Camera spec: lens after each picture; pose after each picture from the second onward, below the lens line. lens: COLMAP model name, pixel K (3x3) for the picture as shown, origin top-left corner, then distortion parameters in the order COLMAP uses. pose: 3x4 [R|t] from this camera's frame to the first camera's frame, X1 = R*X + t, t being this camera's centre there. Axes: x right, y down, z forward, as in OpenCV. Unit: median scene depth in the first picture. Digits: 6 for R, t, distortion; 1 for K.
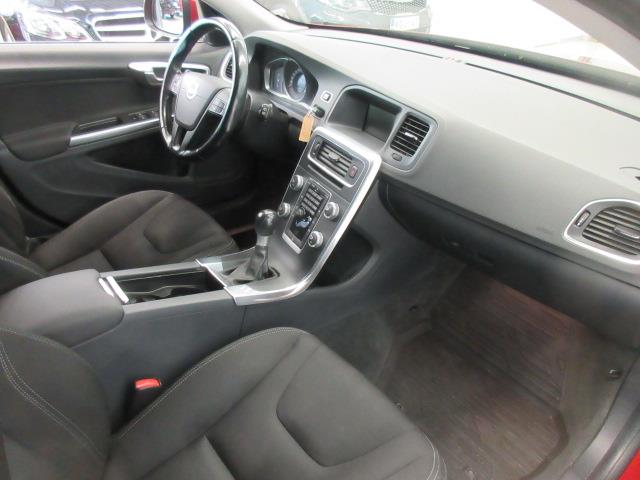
lens RADIAL K [[475.5, 0, 320.0], [0, 475.5, 240.0], [0, 0, 1]] dist [0.009002, 0.001554]
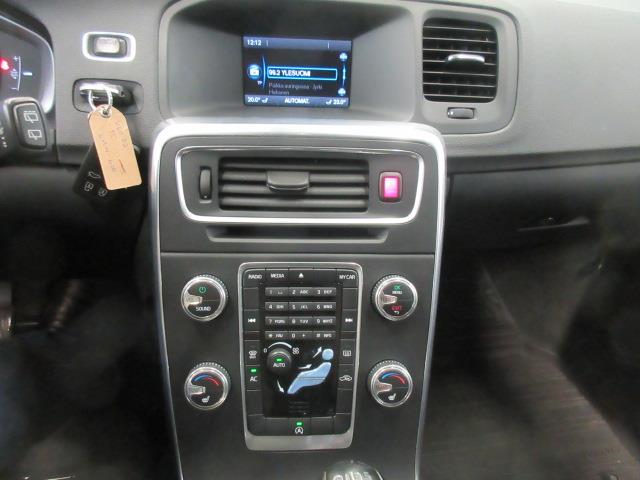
lens RADIAL K [[475.5, 0, 320.0], [0, 475.5, 240.0], [0, 0, 1]] dist [0.009002, 0.001554]
pose [[0.450232, -0.471178, 0.758473, -0.268704], [0.441977, 0.855678, 0.269205, -0.225783], [-0.775853, 0.214023, 0.593504, 0.767727]]
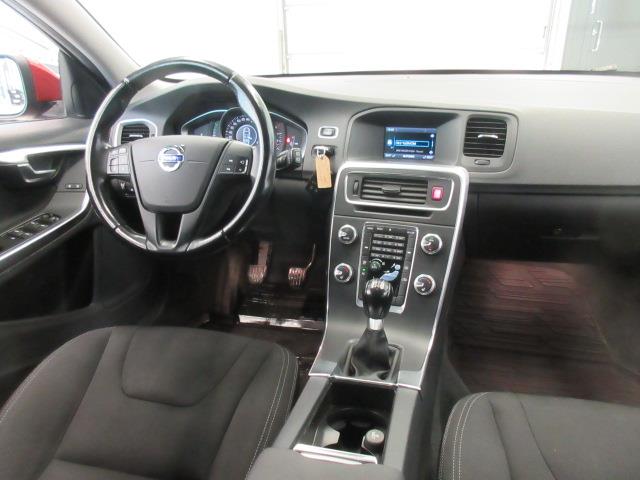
lens RADIAL K [[475.5, 0, 320.0], [0, 475.5, 240.0], [0, 0, 1]] dist [0.009002, 0.001554]
pose [[0.789345, -0.290243, 0.541012, -0.556234], [0.374116, 0.926086, -0.049014, -0.096524], [-0.486797, 0.241091, 0.839585, 0.373453]]
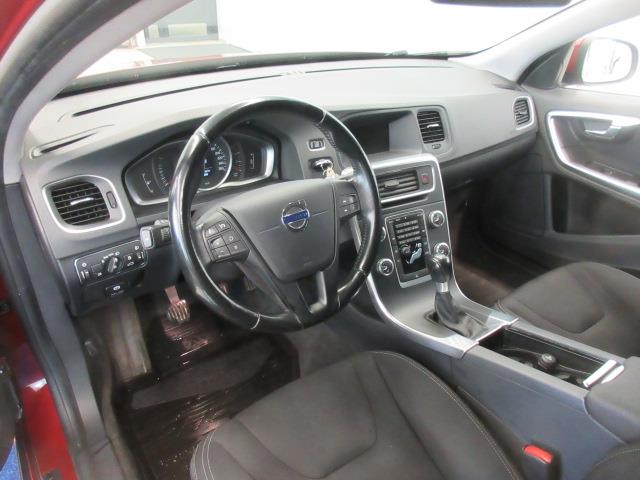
lens RADIAL K [[475.5, 0, 320.0], [0, 475.5, 240.0], [0, 0, 1]] dist [0.009002, 0.001554]
pose [[0.038124, -0.529559, 0.847416, -0.868410], [0.503617, 0.742639, 0.441426, -0.596672], [-0.863085, 0.409945, 0.295007, 0.888486]]
